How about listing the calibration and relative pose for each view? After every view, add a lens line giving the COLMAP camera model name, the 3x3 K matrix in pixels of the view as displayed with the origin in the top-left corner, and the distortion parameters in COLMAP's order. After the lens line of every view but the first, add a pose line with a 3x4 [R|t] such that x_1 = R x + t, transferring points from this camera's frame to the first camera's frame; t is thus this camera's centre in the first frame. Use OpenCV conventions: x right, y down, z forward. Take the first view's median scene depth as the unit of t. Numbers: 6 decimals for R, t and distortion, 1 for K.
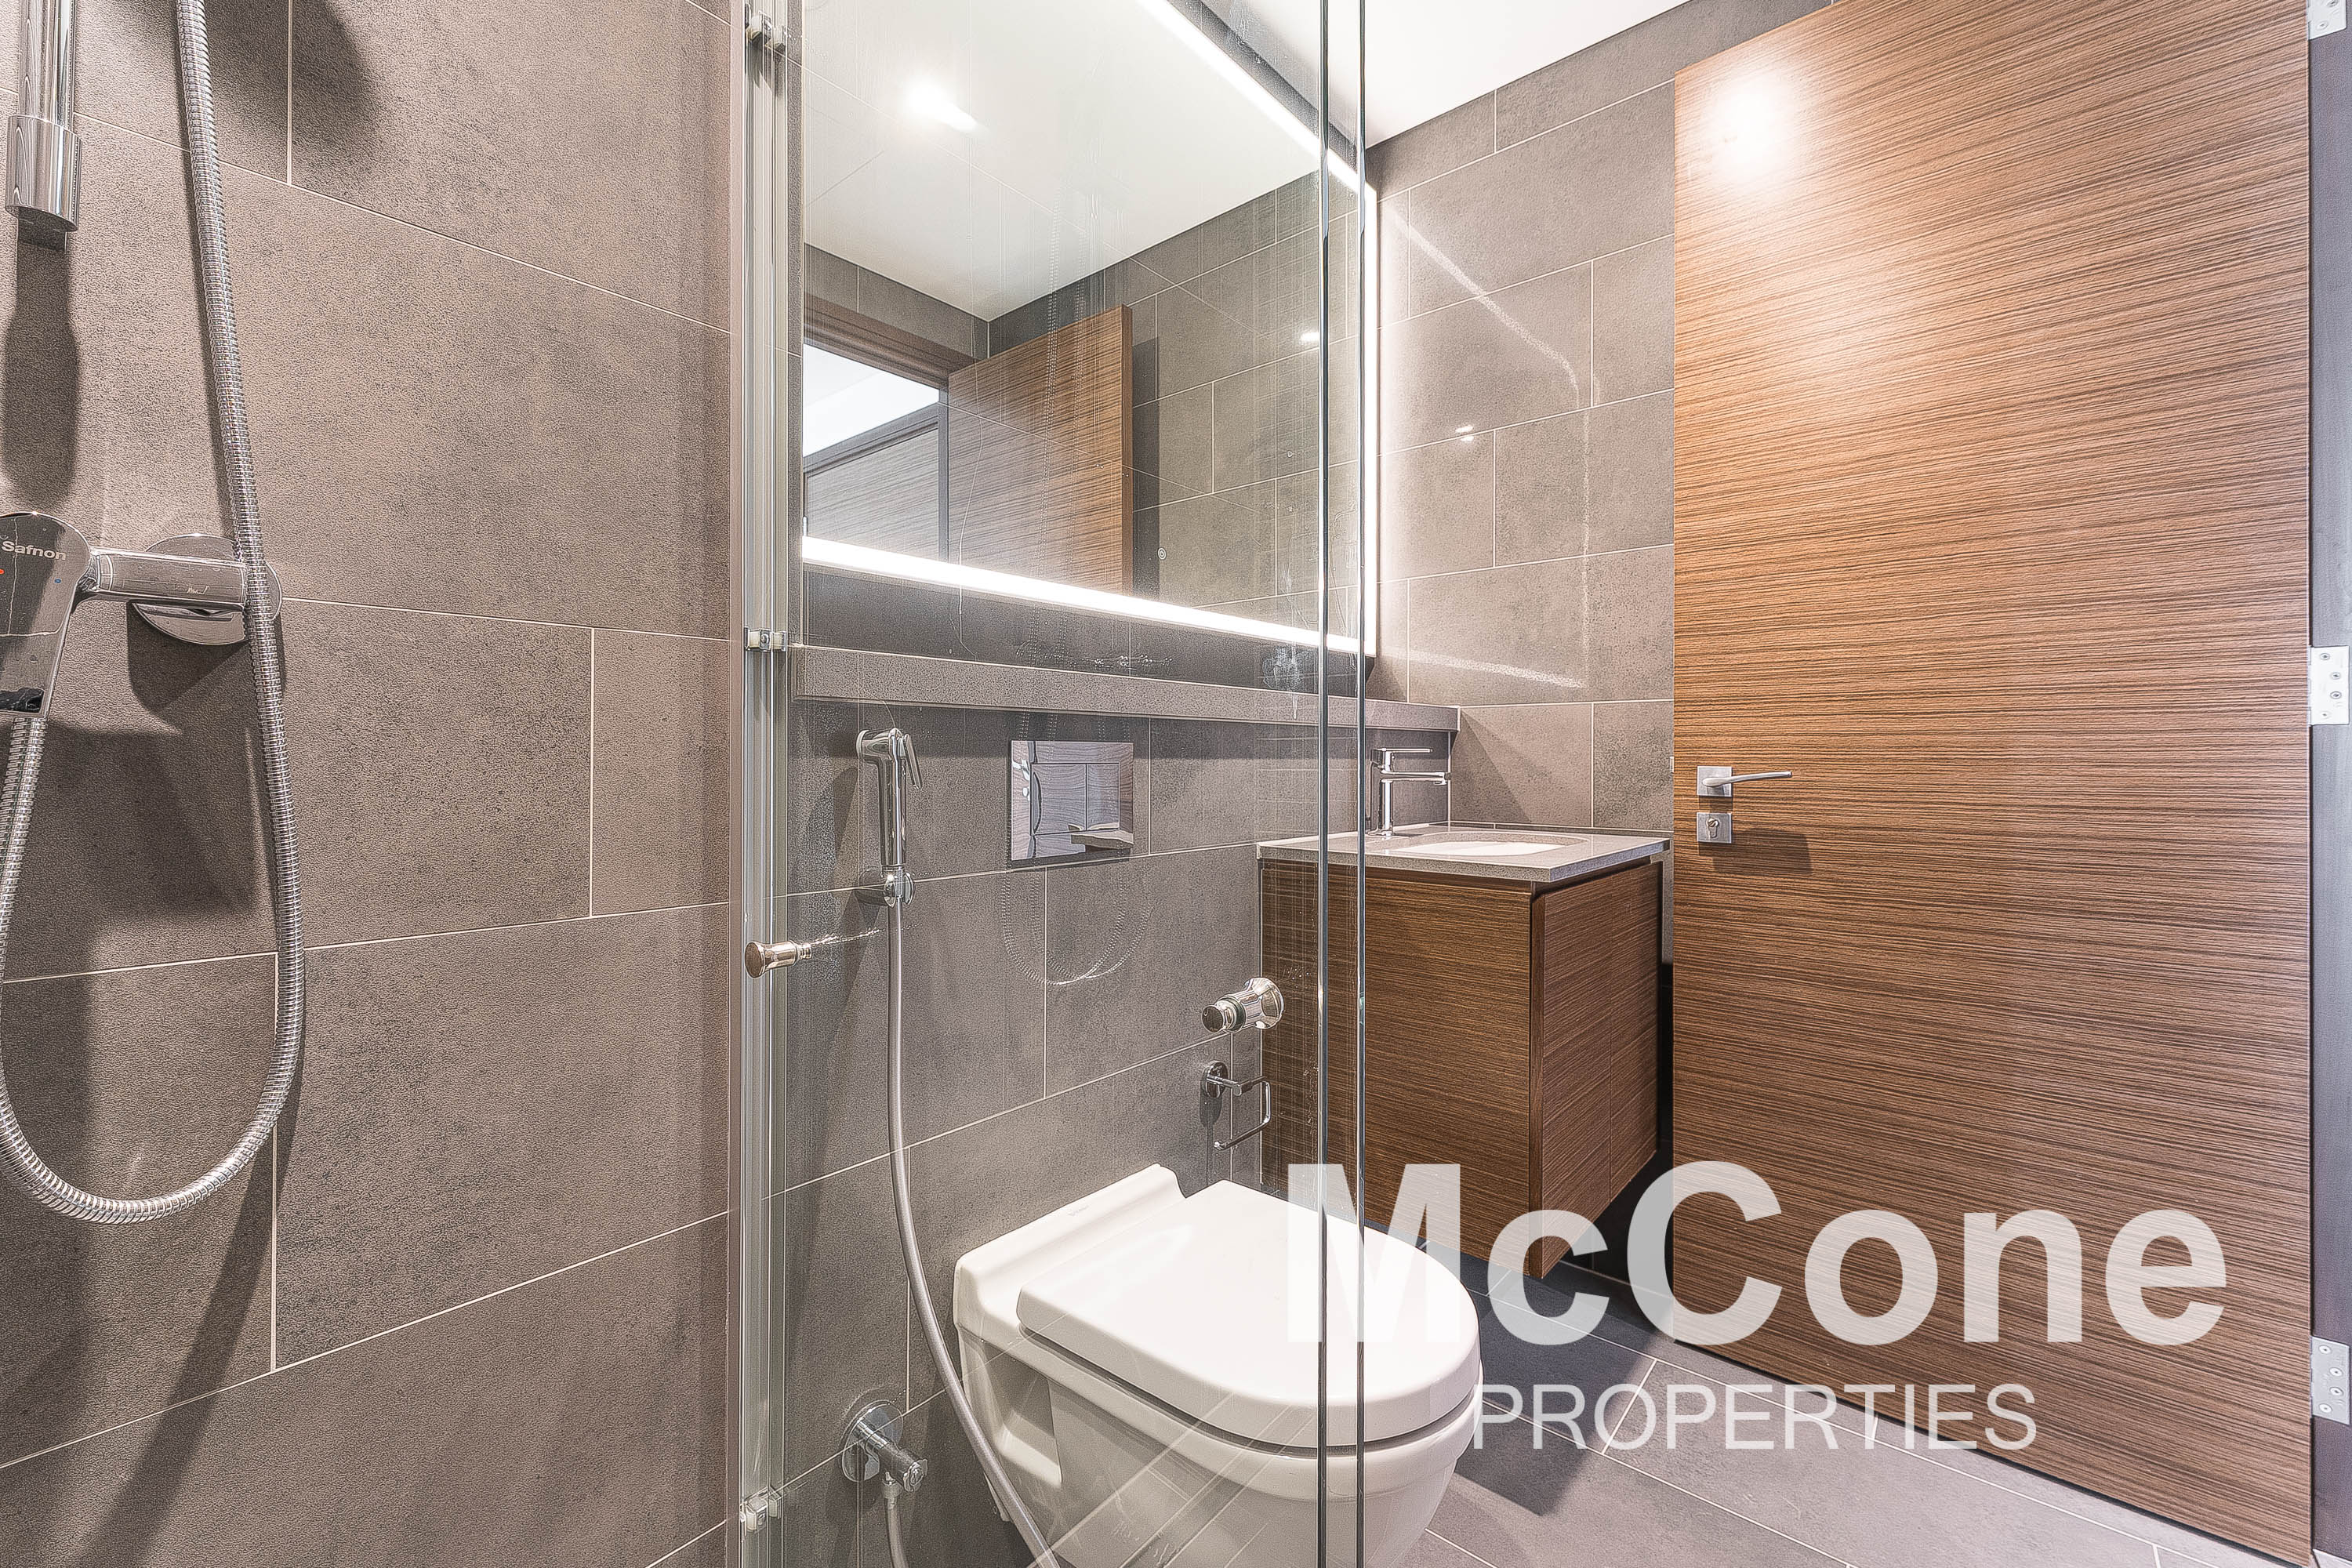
lens RADIAL K [[960.8, 0, 1172.4], [0, 960.8, 768.7], [0, 0, 1]] dist [0.001014, -0.000615]
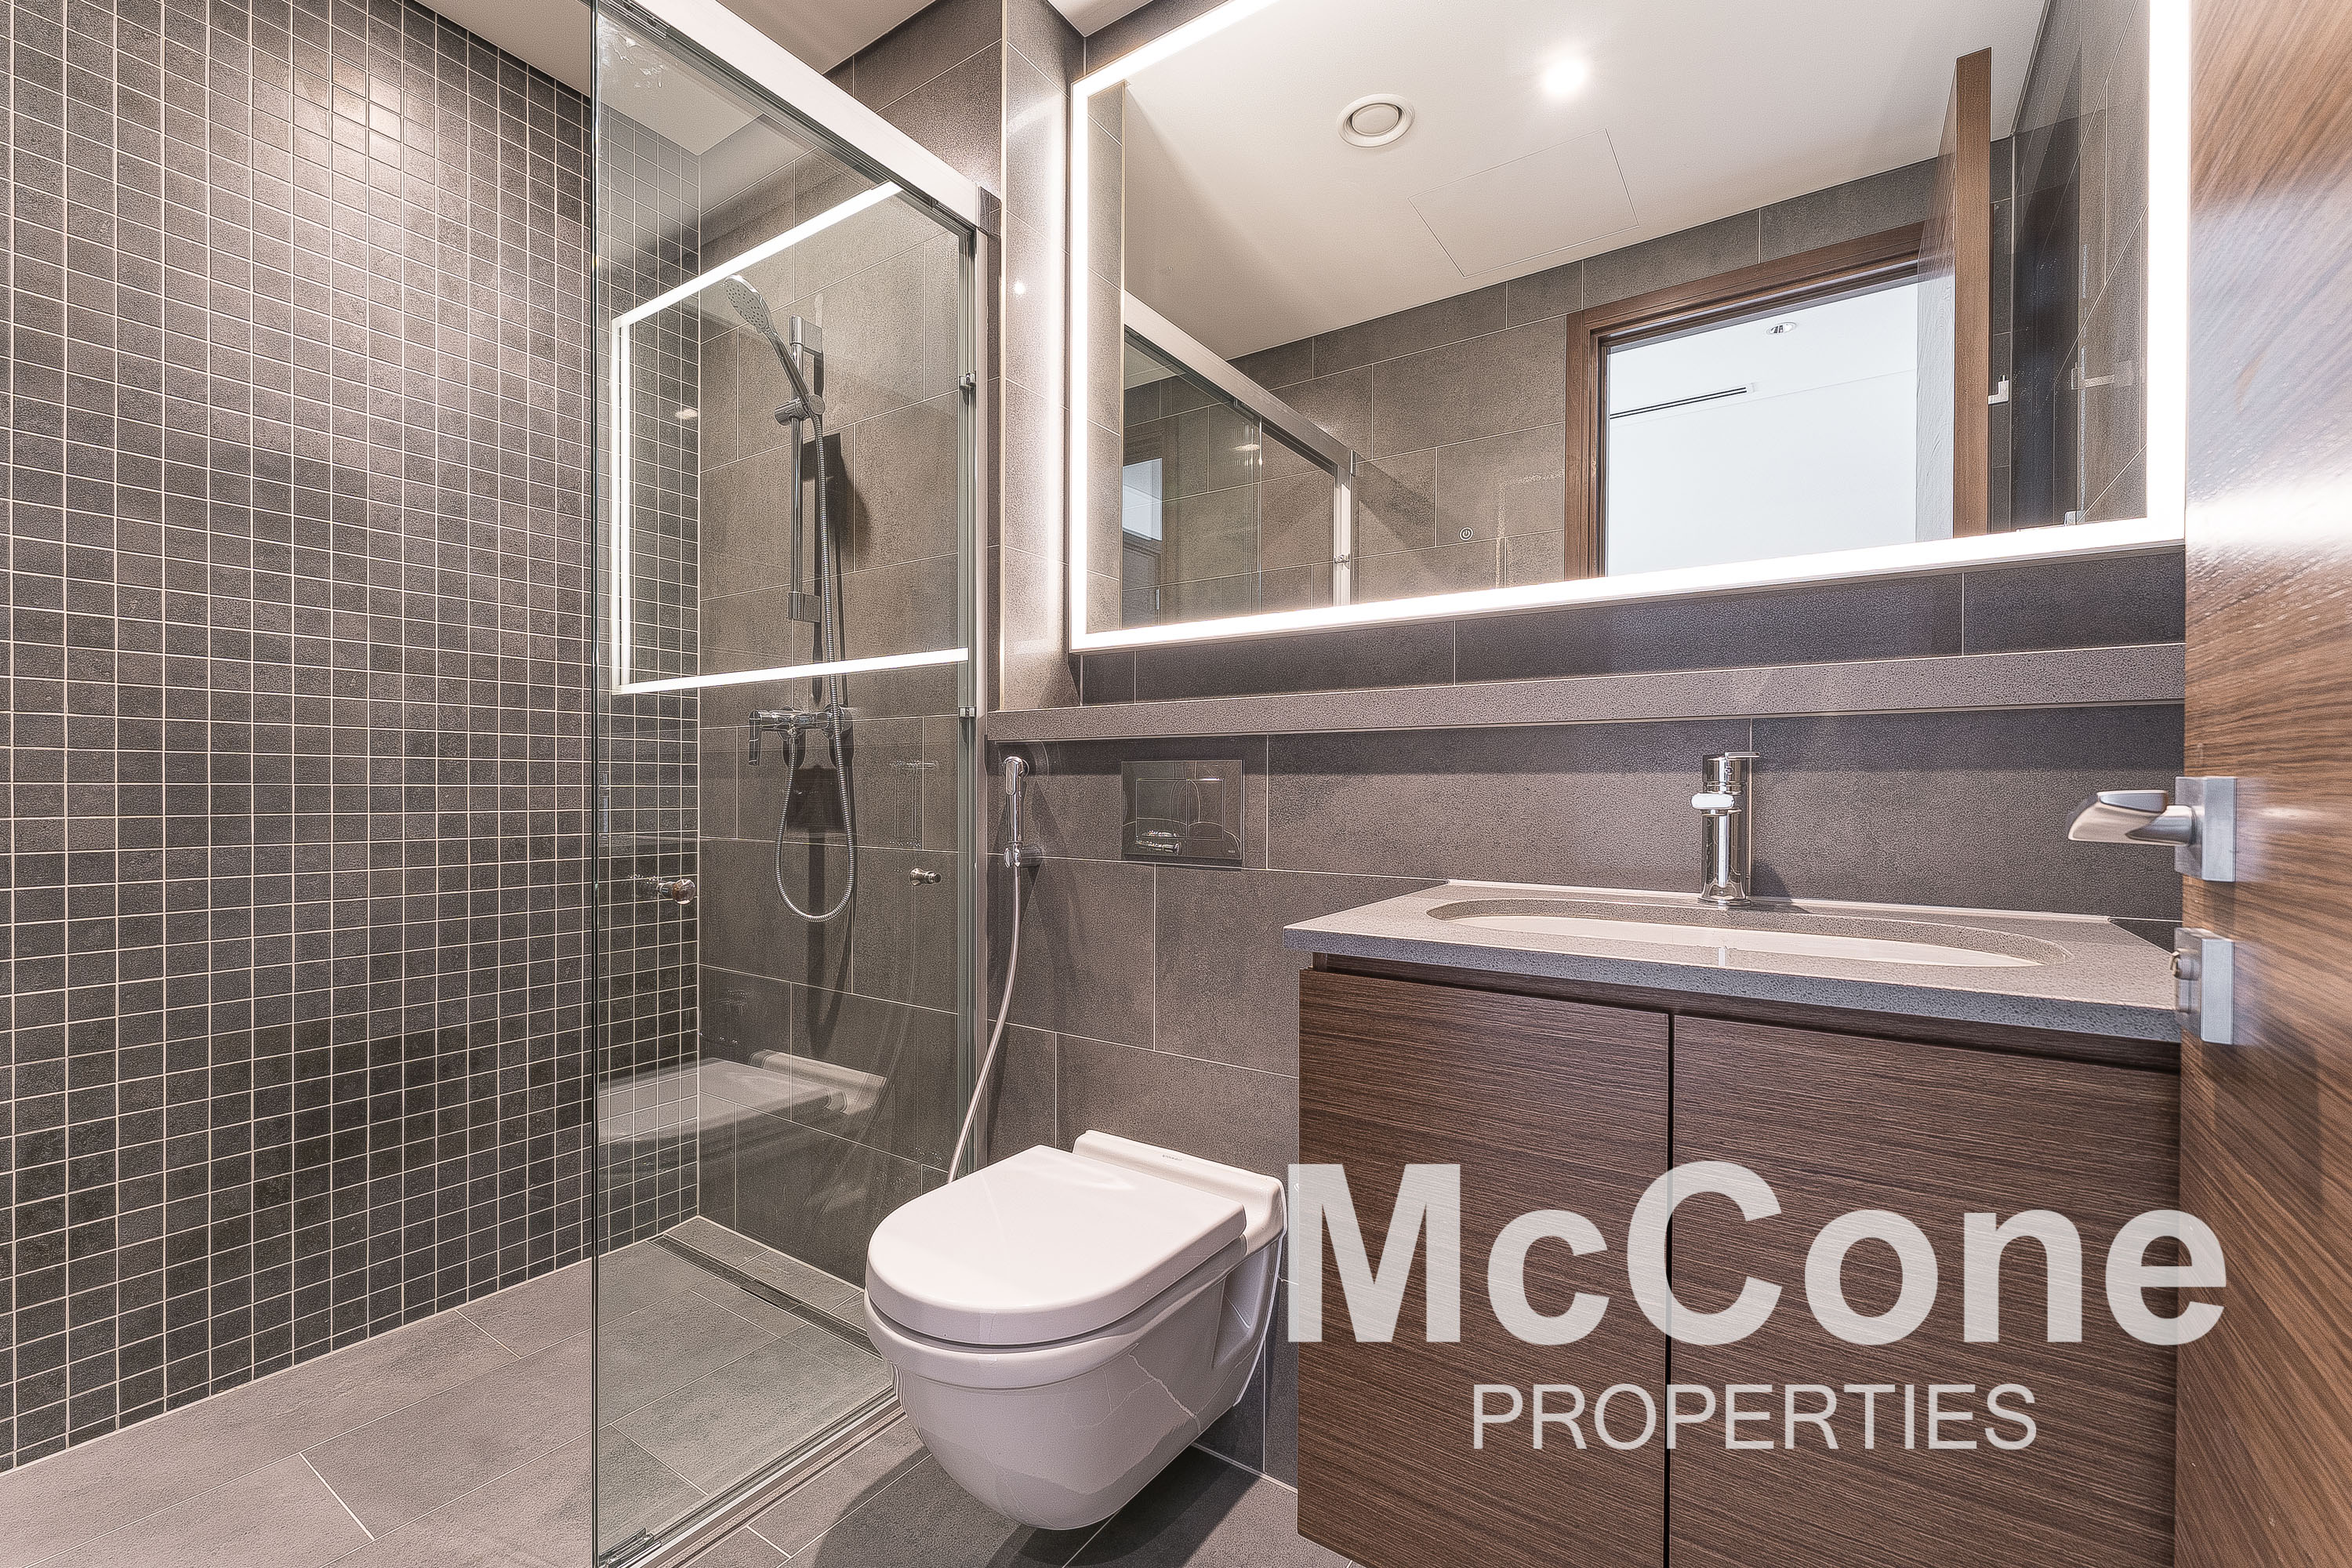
lens RADIAL K [[960.8, 0, 1170.8], [0, 960.8, 779.0], [0, 0, 1]] dist [0.001014, -0.000615]
pose [[0.123467, 0.006126, -0.992330, 0.992202], [-0.002314, 0.999980, 0.005886, -0.012098], [0.992346, 0.001569, 0.123478, 0.787946]]
